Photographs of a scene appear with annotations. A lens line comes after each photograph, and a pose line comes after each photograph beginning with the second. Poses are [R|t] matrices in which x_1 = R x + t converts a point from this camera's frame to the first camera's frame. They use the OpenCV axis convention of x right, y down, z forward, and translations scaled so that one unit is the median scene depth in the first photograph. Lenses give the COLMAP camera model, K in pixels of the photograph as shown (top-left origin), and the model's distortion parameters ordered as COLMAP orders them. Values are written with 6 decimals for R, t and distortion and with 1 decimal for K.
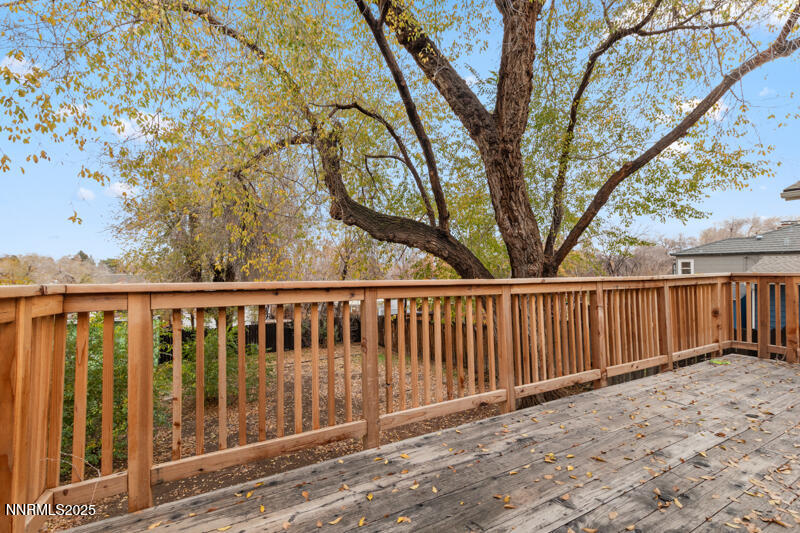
lens RADIAL K [[353.0, 0, 399.3], [0, 353.0, 269.4], [0, 0, 1]] dist [0.003802, -0.002176]
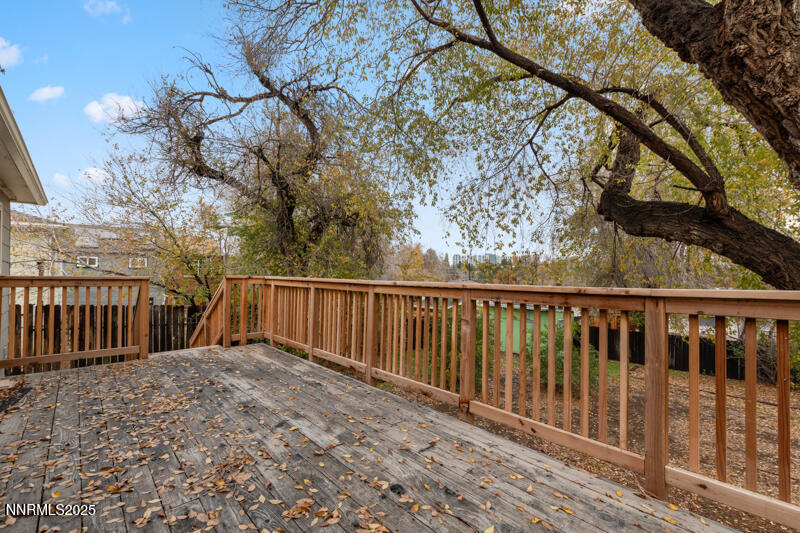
lens RADIAL K [[353.0, 0, 396.9], [0, 353.0, 269.2], [0, 0, 1]] dist [0.003802, -0.002176]
pose [[0.237950, -0.004287, -0.971268, 1.734544], [-0.000034, 0.999990, -0.004422, -0.008425], [0.971278, 0.001085, 0.237947, 0.871192]]
